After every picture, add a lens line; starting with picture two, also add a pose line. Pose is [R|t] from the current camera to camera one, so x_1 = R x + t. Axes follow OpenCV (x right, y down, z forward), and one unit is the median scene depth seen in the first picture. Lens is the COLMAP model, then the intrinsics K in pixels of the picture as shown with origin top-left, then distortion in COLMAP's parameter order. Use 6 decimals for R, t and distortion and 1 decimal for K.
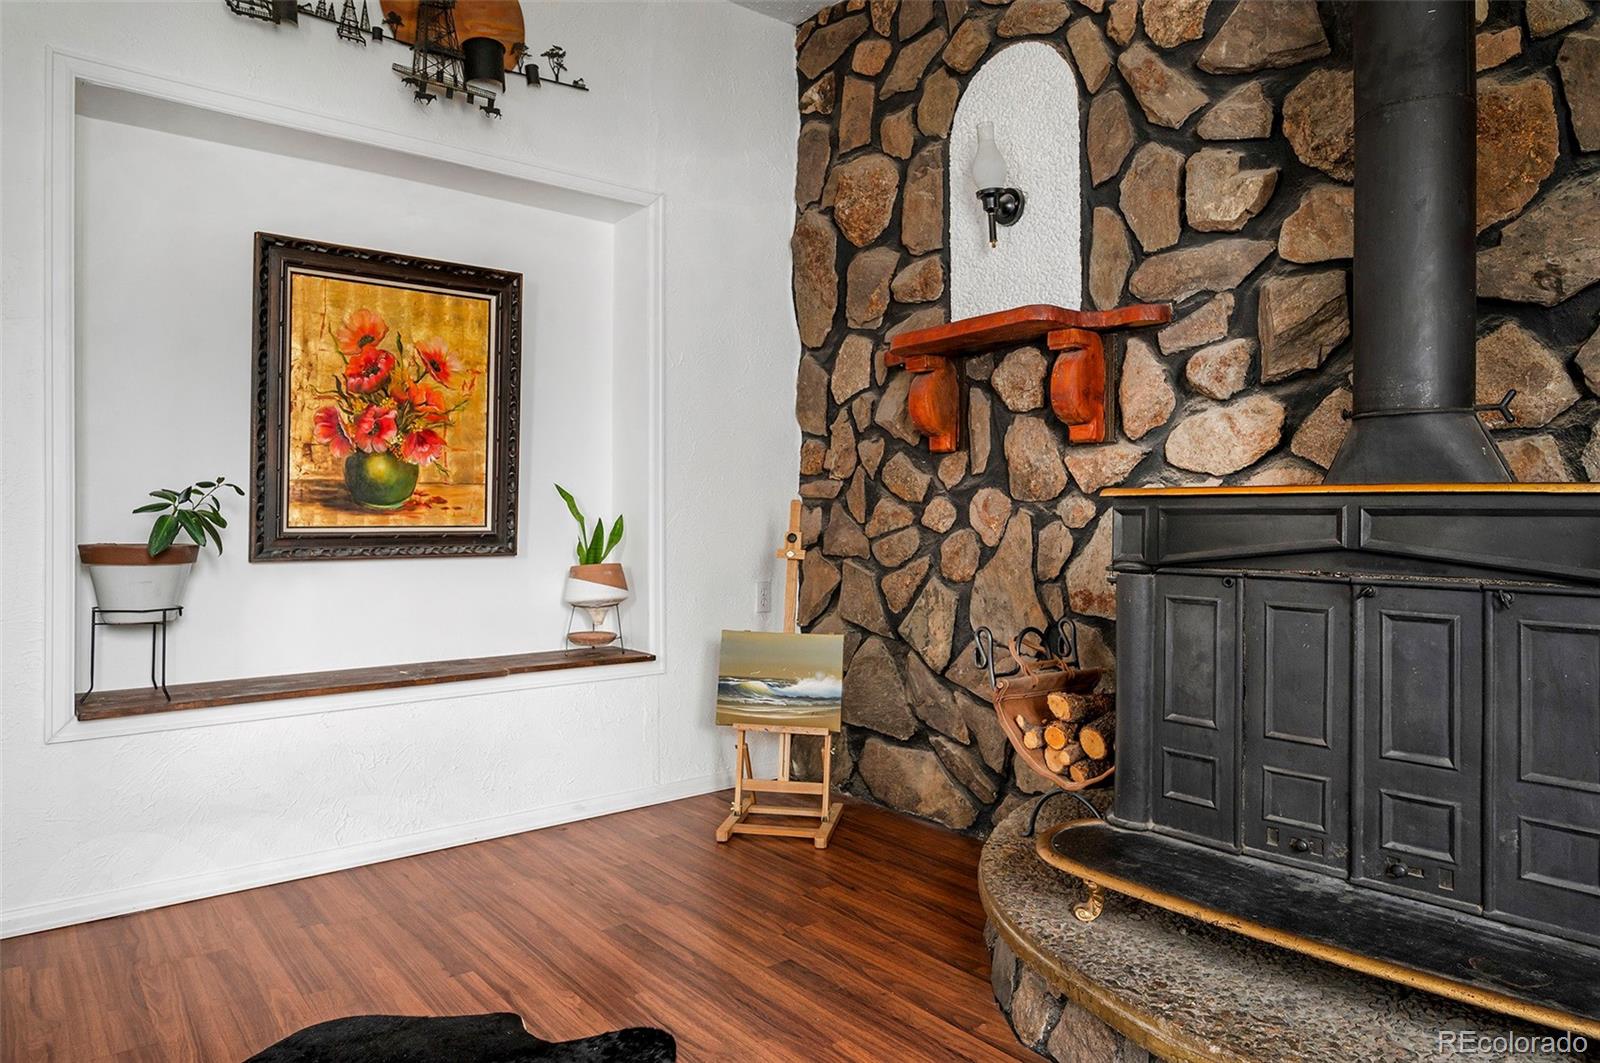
lens RADIAL K [[1013.5, 0, 800.0], [0, 1013.5, 531.5], [0, 0, 1]] dist [0.000335, -0.001803]
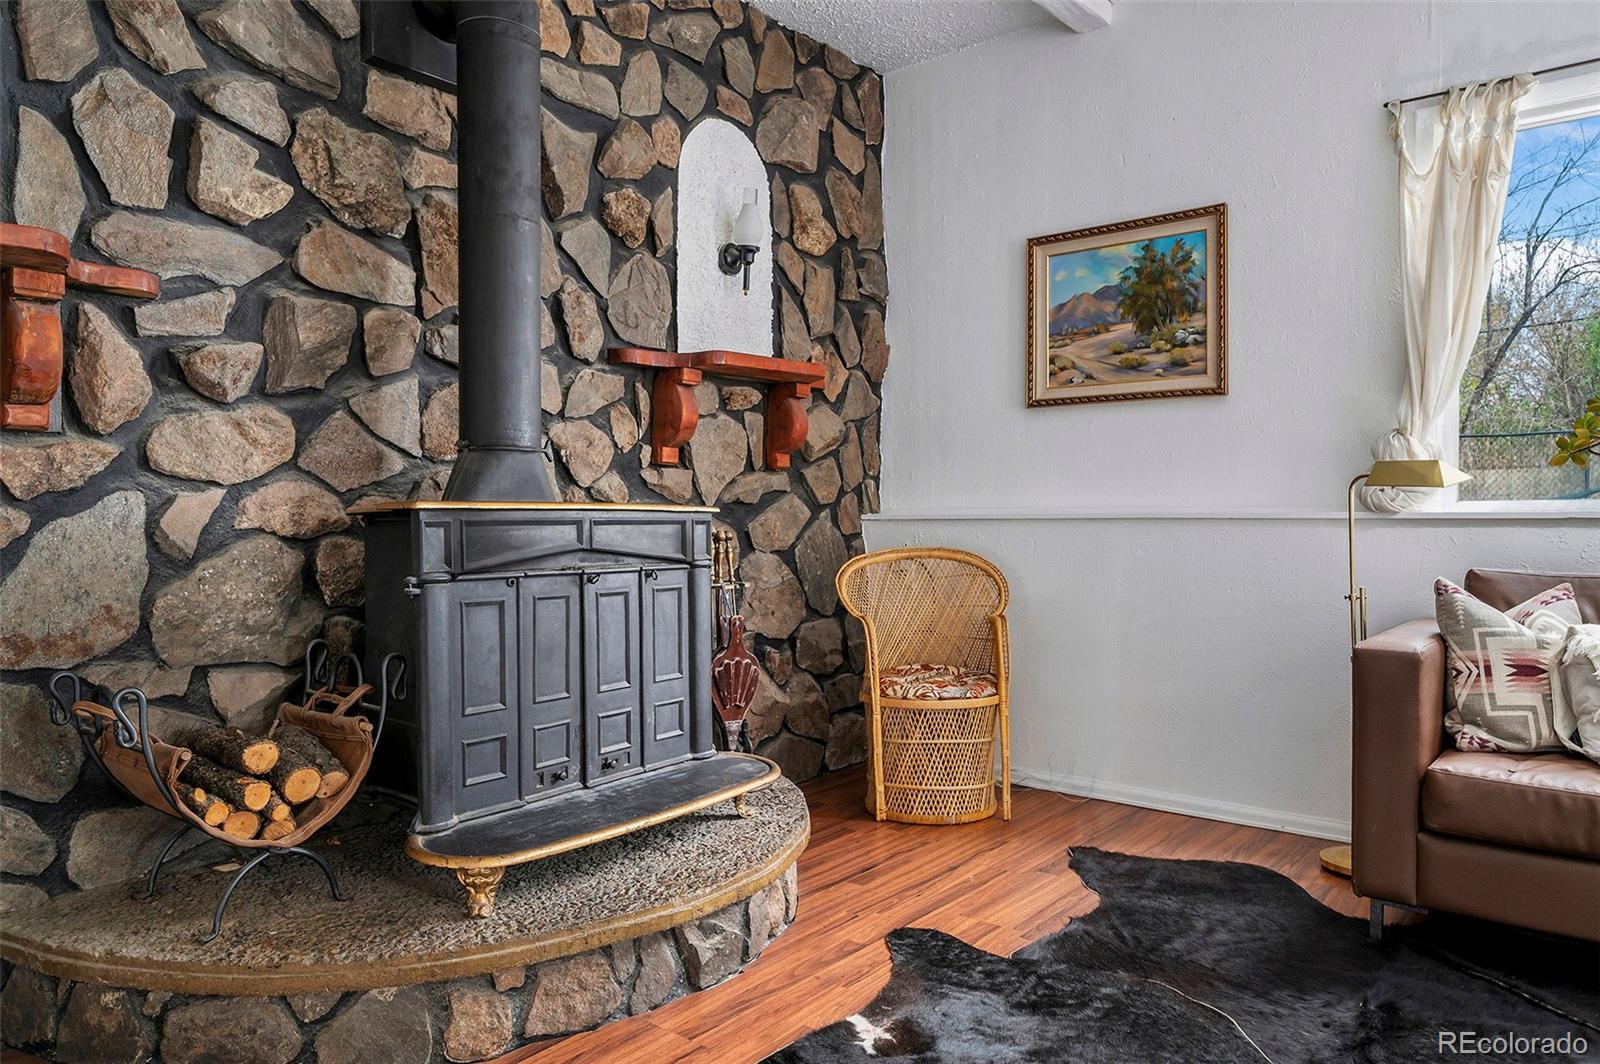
lens RADIAL K [[1076.7, 0, 800.8], [0, 1076.7, 564.2], [0, 0, 1]] dist [-0.000818, -0.001311]
pose [[-0.216851, -0.043011, 0.975257, -0.566715], [0.022807, 0.998533, 0.049109, -0.016619], [-0.975938, 0.032892, -0.215552, 0.604459]]
